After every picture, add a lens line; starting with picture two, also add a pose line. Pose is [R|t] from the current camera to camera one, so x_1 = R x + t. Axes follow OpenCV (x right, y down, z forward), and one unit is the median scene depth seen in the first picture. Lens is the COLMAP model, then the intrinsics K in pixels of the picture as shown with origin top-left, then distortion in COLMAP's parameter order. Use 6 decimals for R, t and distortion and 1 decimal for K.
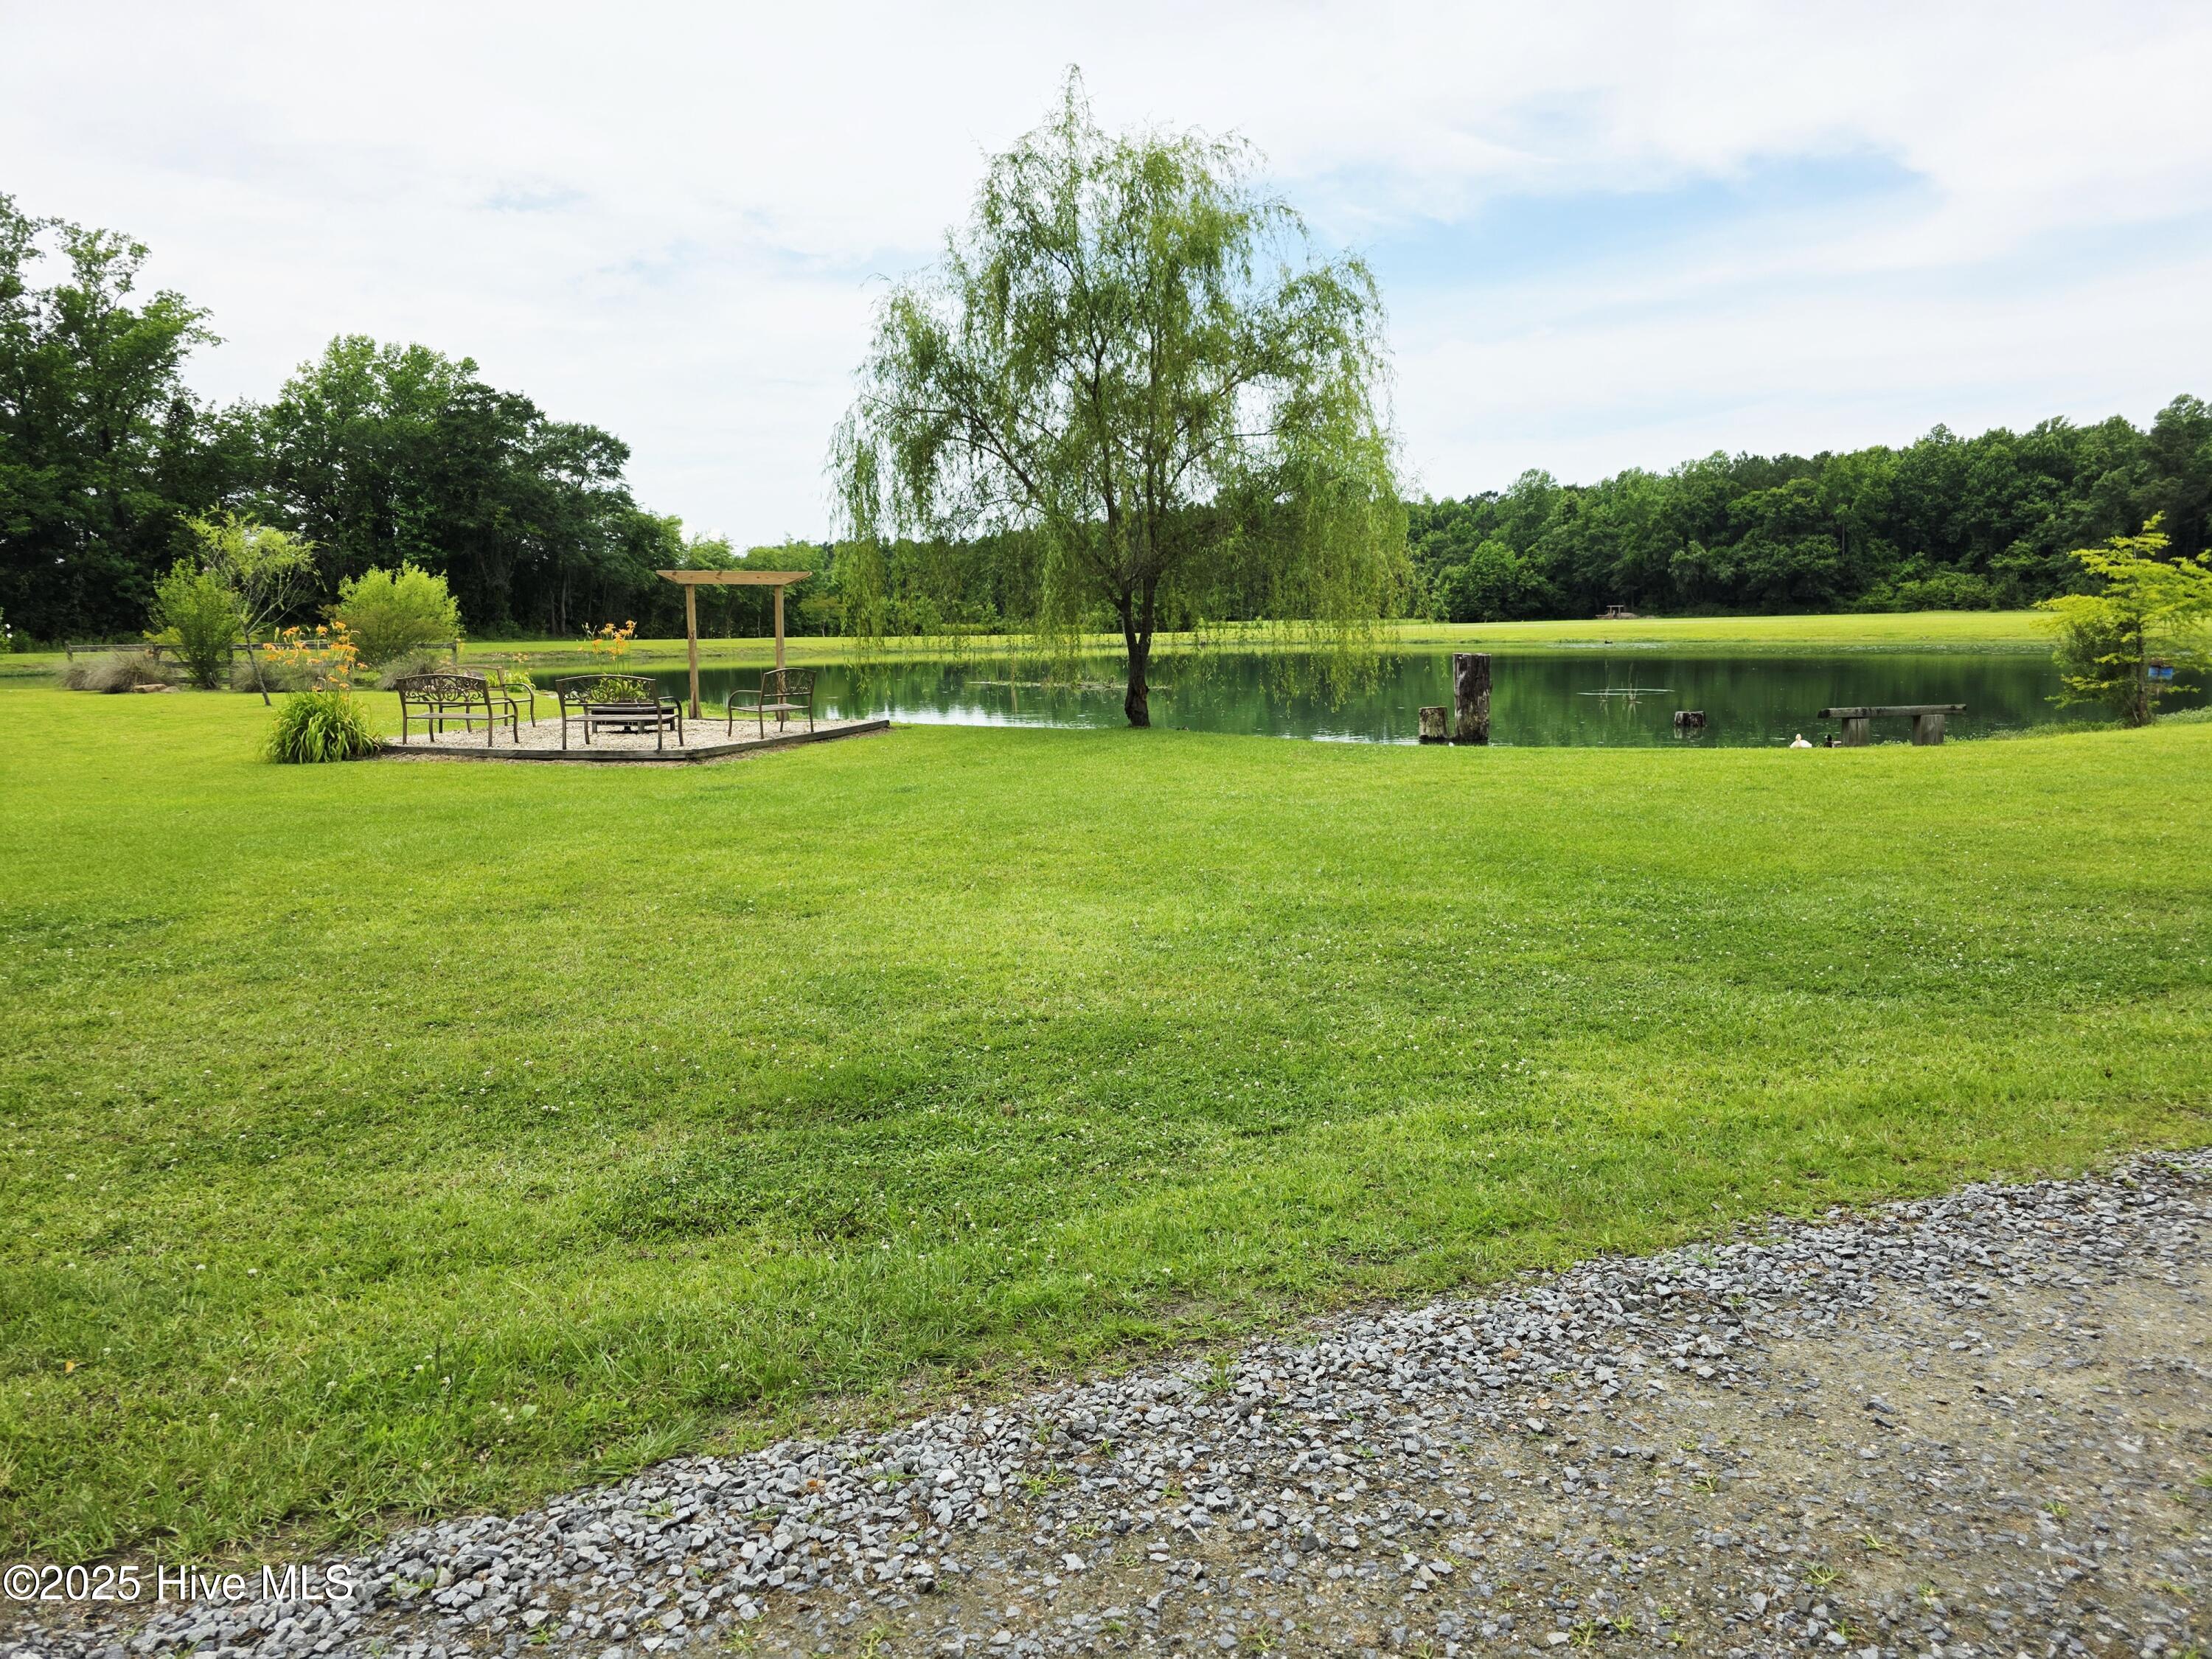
lens RADIAL K [[1495.4, 0, 1106.1], [0, 1495.4, 828.7], [0, 0, 1]] dist [0.061216, -0.050153]
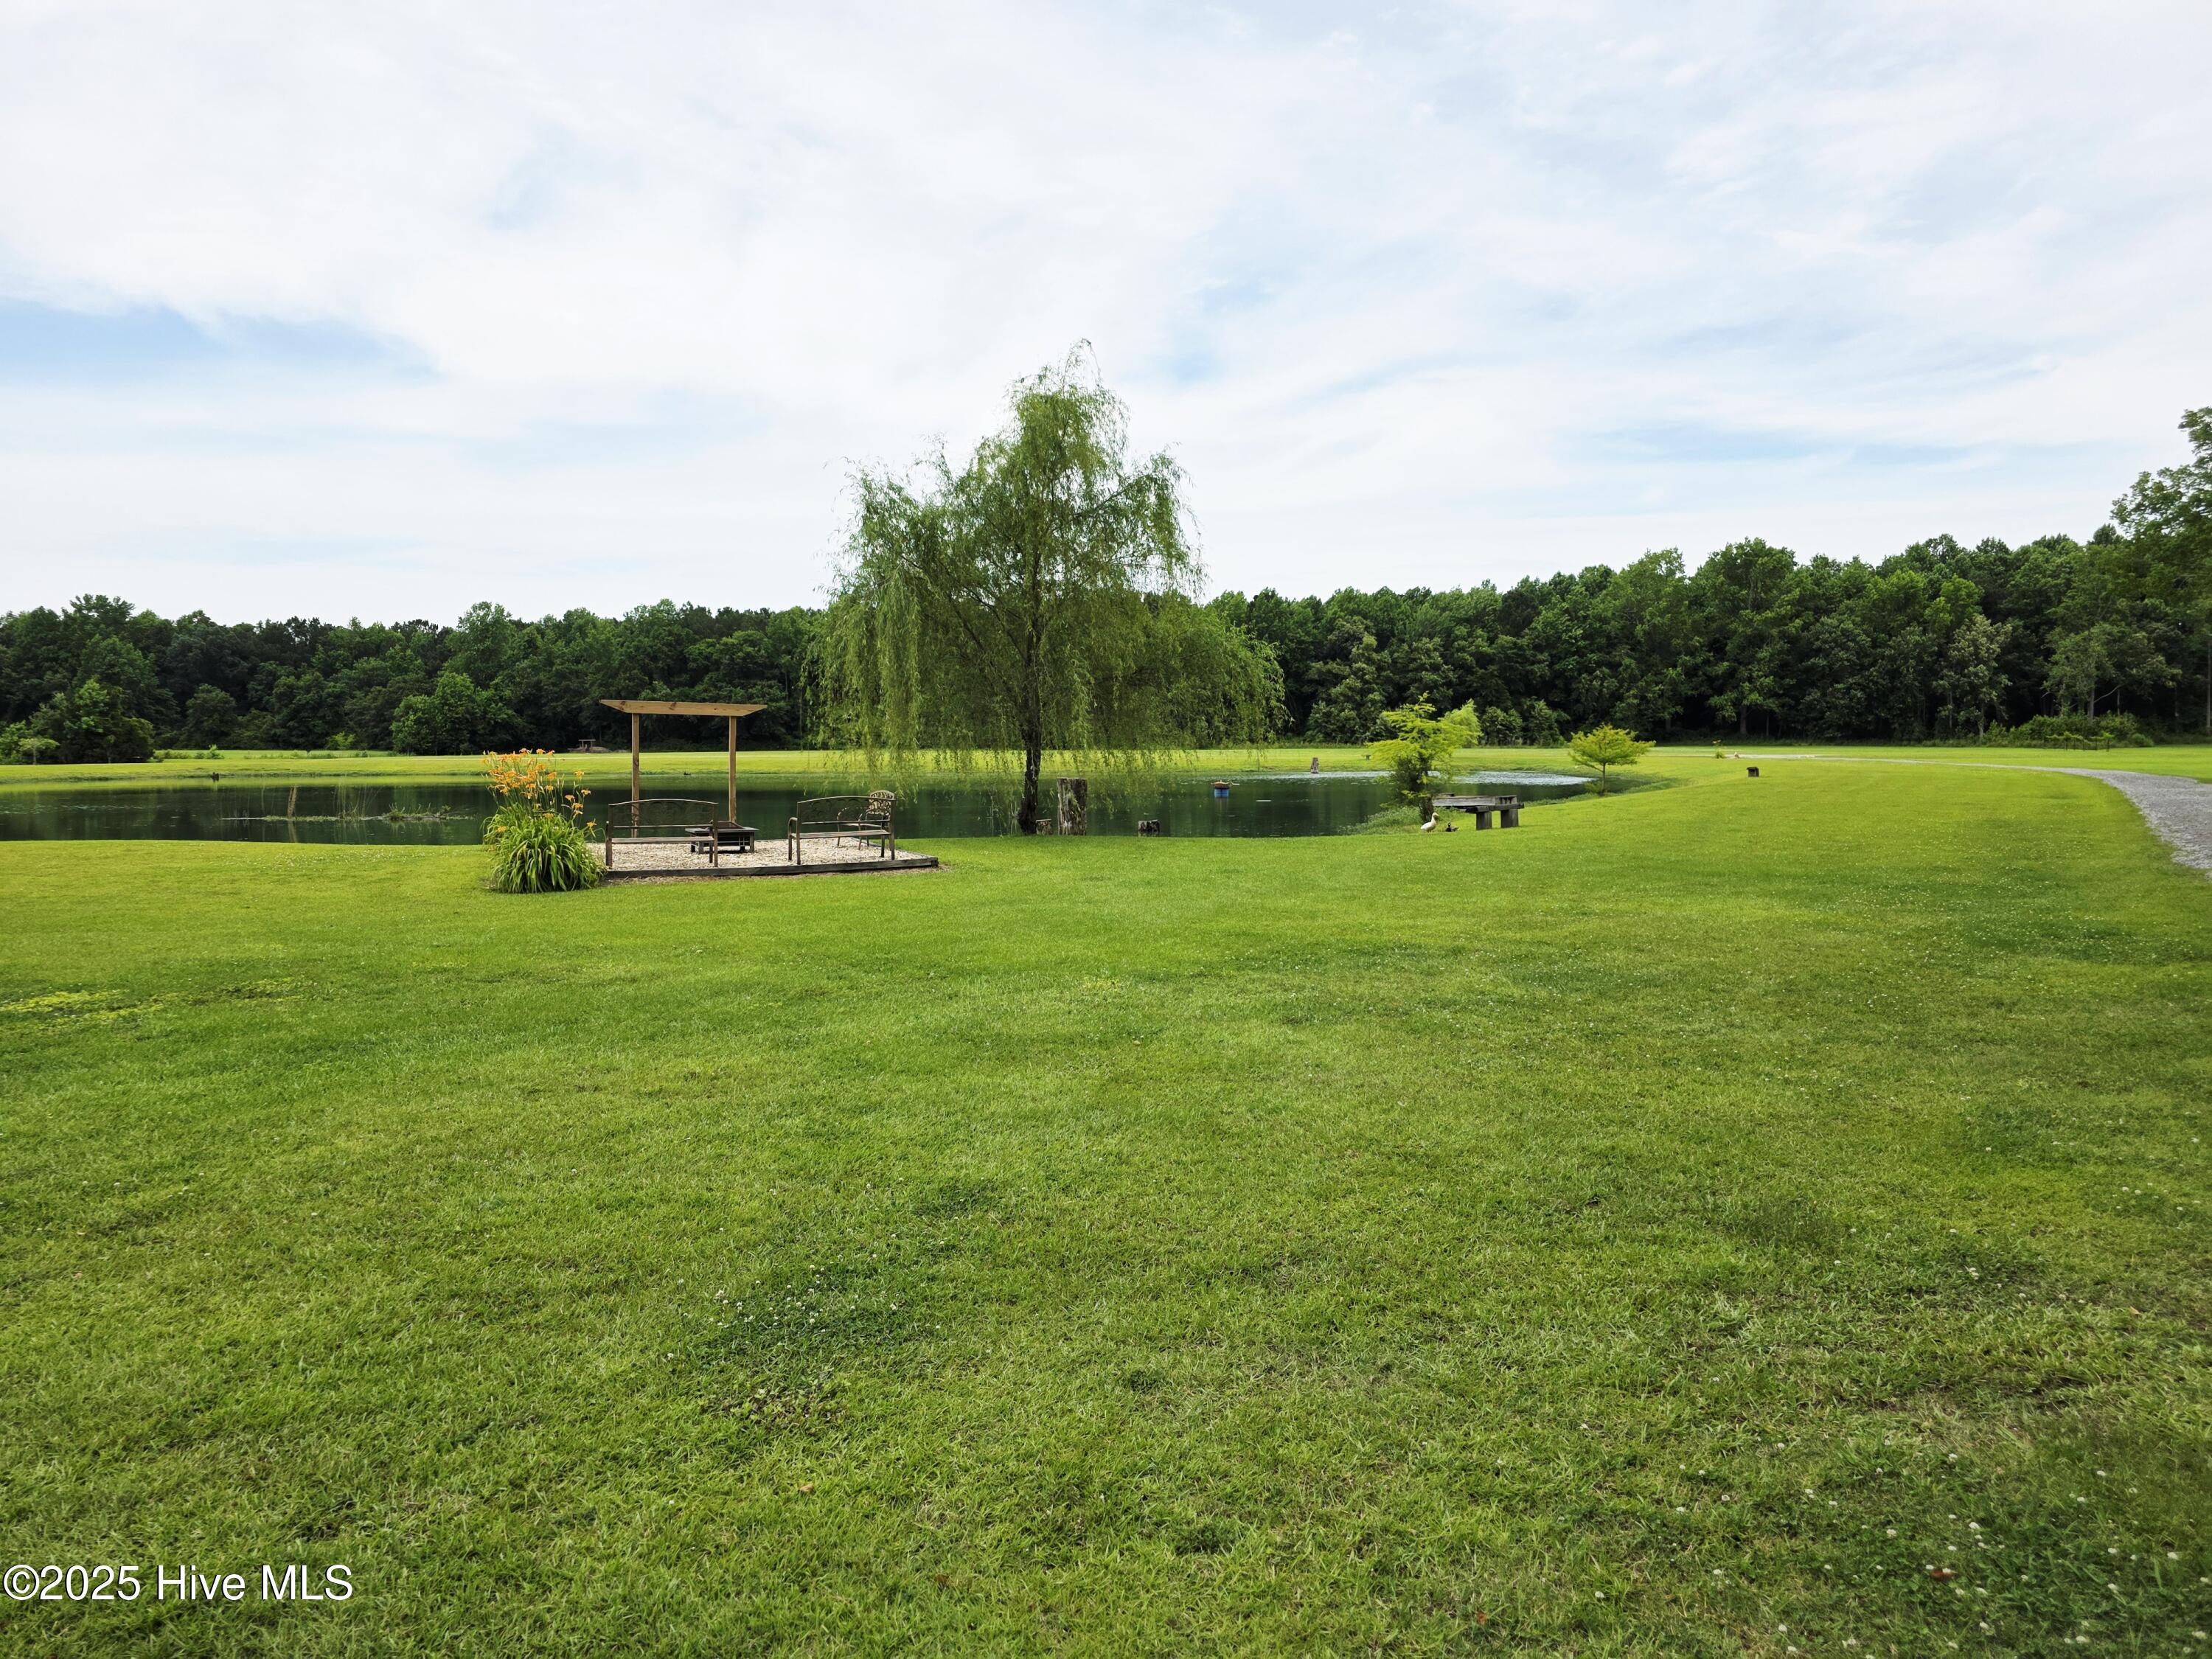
lens RADIAL K [[1495.4, 0, 1091.0], [0, 1495.4, 829.0], [0, 0, 1]] dist [0.061216, -0.050153]
pose [[0.760544, -0.028705, 0.648651, -0.110402], [0.085504, 0.994750, -0.056232, 0.000156], [-0.643632, 0.098229, 0.759006, 0.003811]]
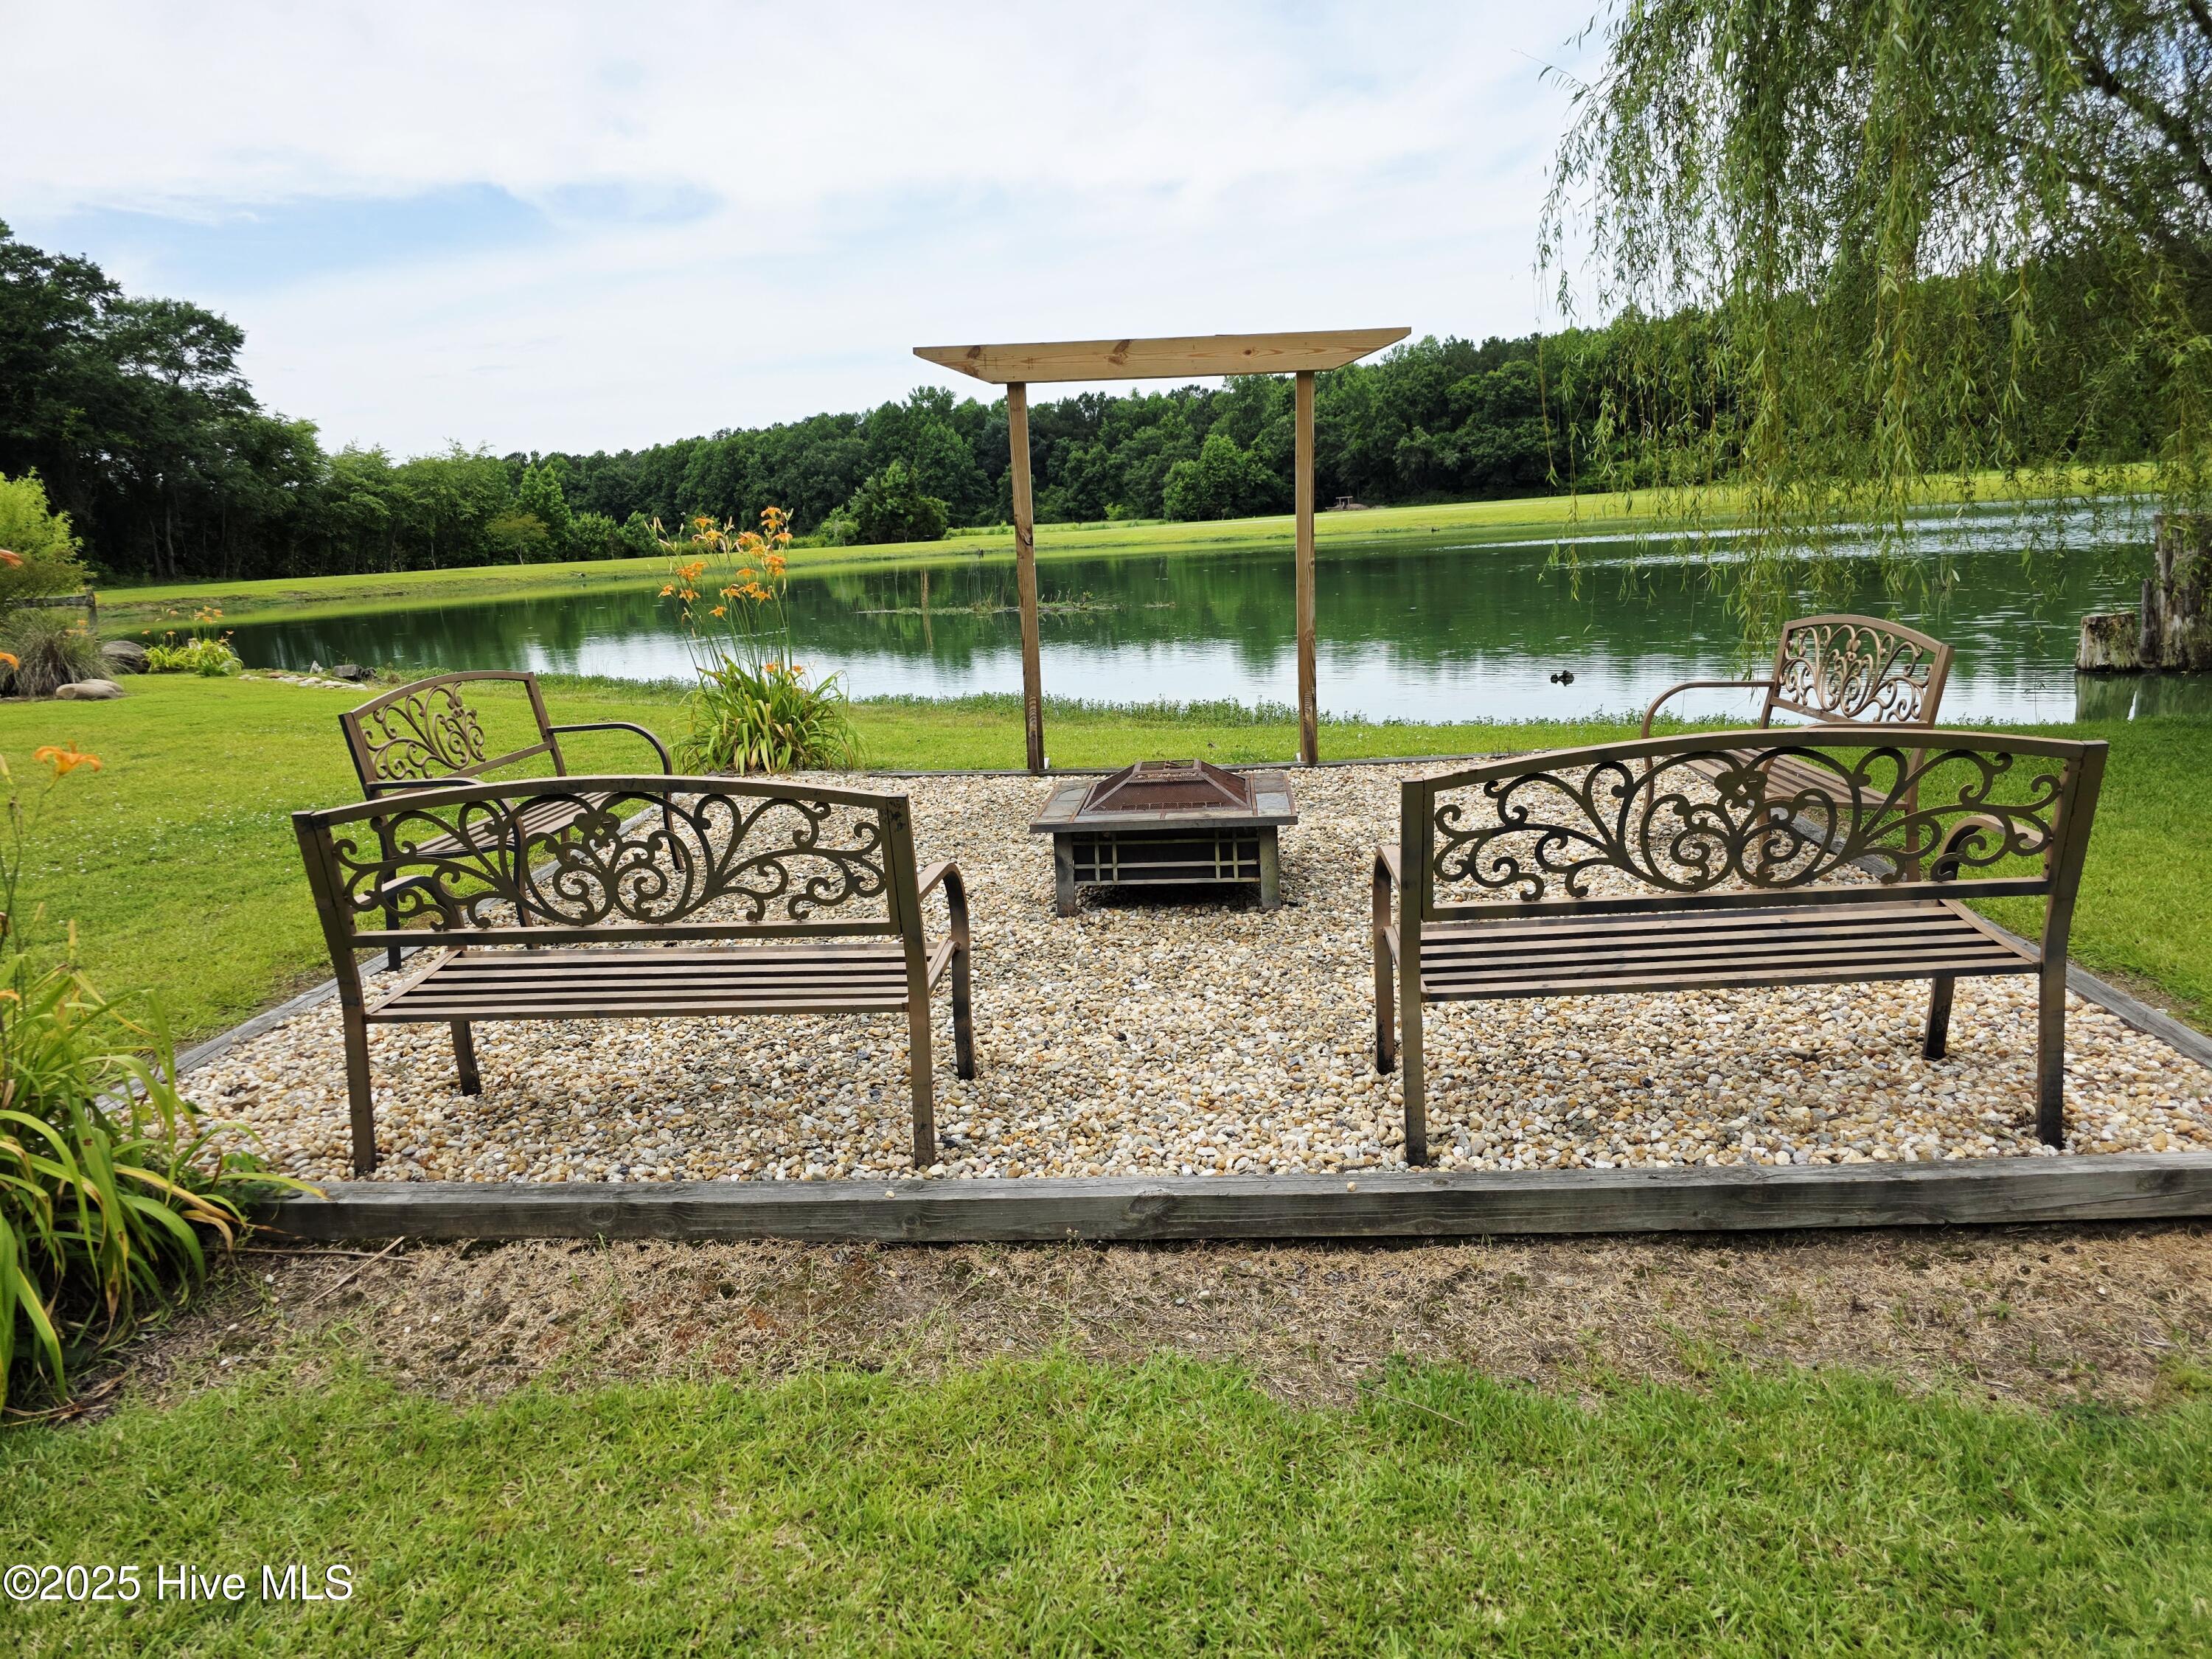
lens RADIAL K [[1495.4, 0, 1120.8], [0, 1495.4, 820.7], [0, 0, 1]] dist [0.061216, -0.050153]
pose [[0.973155, -0.086104, 0.213437, -0.051790], [0.074727, 0.995347, 0.060826, -0.012350], [-0.217681, -0.043244, 0.975061, 0.101613]]
